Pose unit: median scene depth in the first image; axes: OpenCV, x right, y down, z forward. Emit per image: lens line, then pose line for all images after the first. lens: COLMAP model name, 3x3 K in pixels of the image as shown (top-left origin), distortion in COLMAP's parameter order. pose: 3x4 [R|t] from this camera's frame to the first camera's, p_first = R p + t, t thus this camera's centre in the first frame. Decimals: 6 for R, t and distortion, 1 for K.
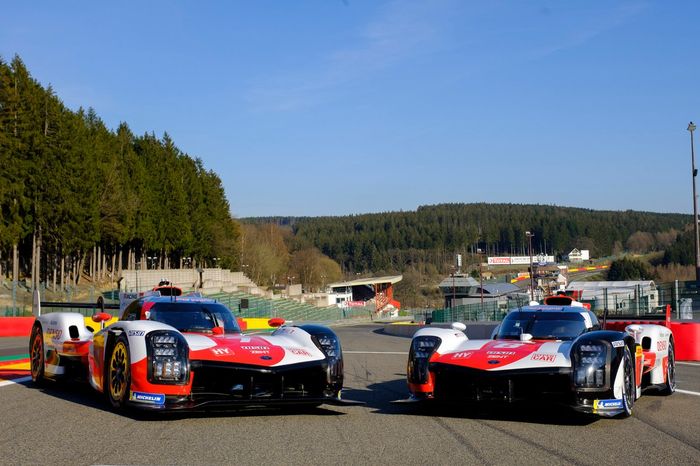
lens RADIAL K [[820.1, 0, 350.0], [0, 820.1, 233.0], [0, 0, 1]] dist [0.010331, -0.019560]
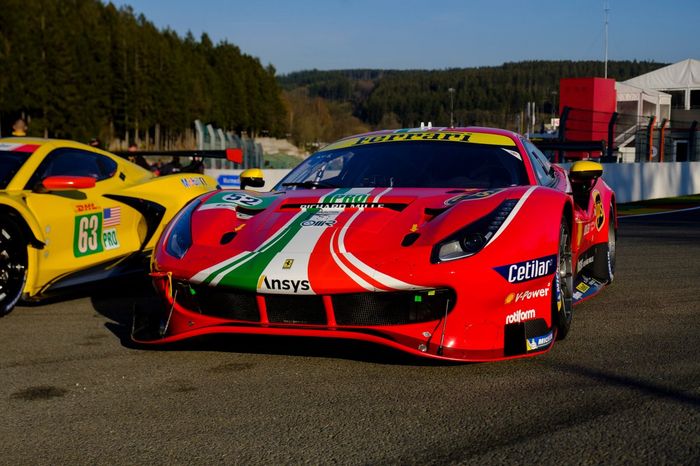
lens RADIAL K [[820.1, 0, 350.0], [0, 820.1, 233.0], [0, 0, 1]] dist [0.010331, -0.019560]
pose [[0.994000, 0.034330, -0.103852, 0.144307], [-0.015458, 0.984029, 0.177333, -0.050339], [0.108281, -0.174664, 0.978656, -0.462243]]
